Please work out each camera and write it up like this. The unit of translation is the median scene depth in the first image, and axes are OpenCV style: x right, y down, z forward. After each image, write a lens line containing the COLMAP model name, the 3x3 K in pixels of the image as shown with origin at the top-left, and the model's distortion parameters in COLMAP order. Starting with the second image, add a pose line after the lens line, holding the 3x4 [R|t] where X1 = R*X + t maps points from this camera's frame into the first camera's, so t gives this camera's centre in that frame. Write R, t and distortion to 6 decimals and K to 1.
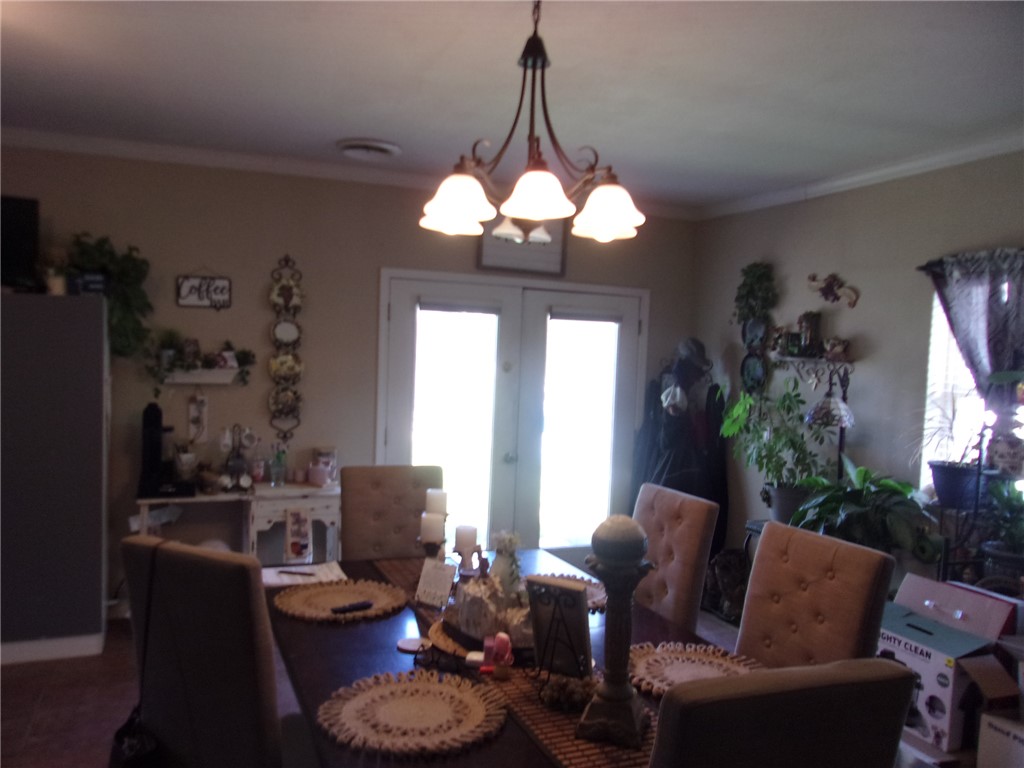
lens RADIAL K [[783.4, 0, 512.0], [0, 783.4, 384.0], [0, 0, 1]] dist [-0.031675, 0.001738]
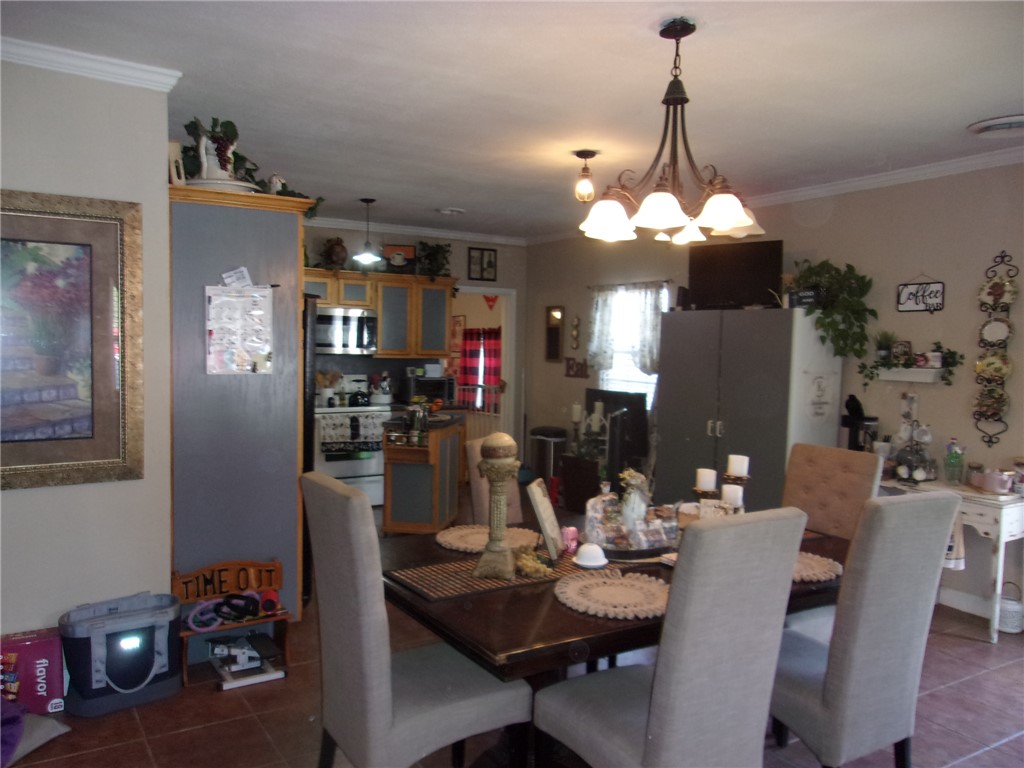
lens RADIAL K [[785.7, 0, 512.0], [0, 785.7, 384.0], [0, 0, 1]] dist [-0.007696, 0.005913]
pose [[0.147212, 0.030988, -0.988619, 0.594833], [-0.056968, 0.998116, 0.022803, 0.009575], [0.987463, 0.052963, 0.148700, 0.283684]]
